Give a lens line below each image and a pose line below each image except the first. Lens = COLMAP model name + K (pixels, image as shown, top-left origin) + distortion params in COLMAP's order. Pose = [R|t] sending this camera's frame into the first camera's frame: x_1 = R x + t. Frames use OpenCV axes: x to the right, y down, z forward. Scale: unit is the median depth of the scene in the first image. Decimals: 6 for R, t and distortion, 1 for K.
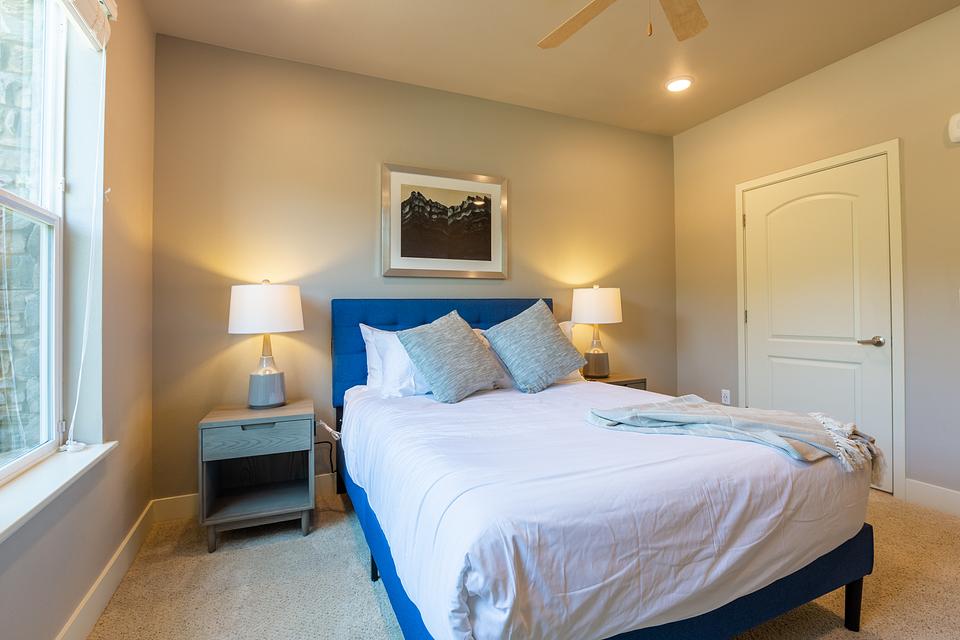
lens RADIAL K [[439.9, 0, 480.0], [0, 439.9, 320.0], [0, 0, 1]] dist [0.000658, 0.000101]
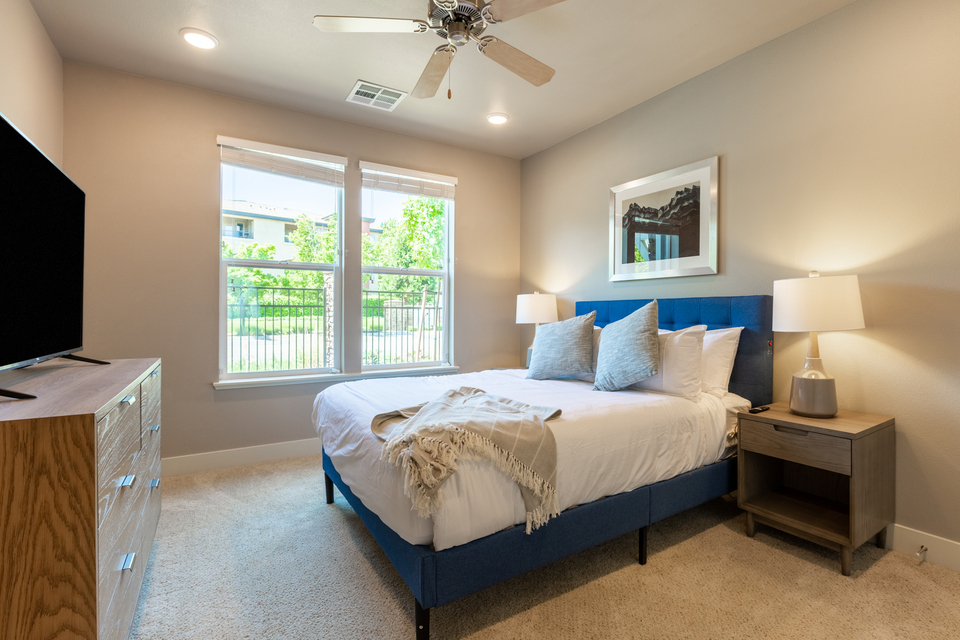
lens RADIAL K [[439.9, 0, 480.0], [0, 439.9, 320.0], [0, 0, 1]] dist [0.000658, 0.000101]
pose [[0.206166, 0.015701, -0.978391, 0.816676], [-0.010073, 0.999852, 0.013922, -0.013632], [0.978465, 0.006985, 0.206294, 0.392683]]
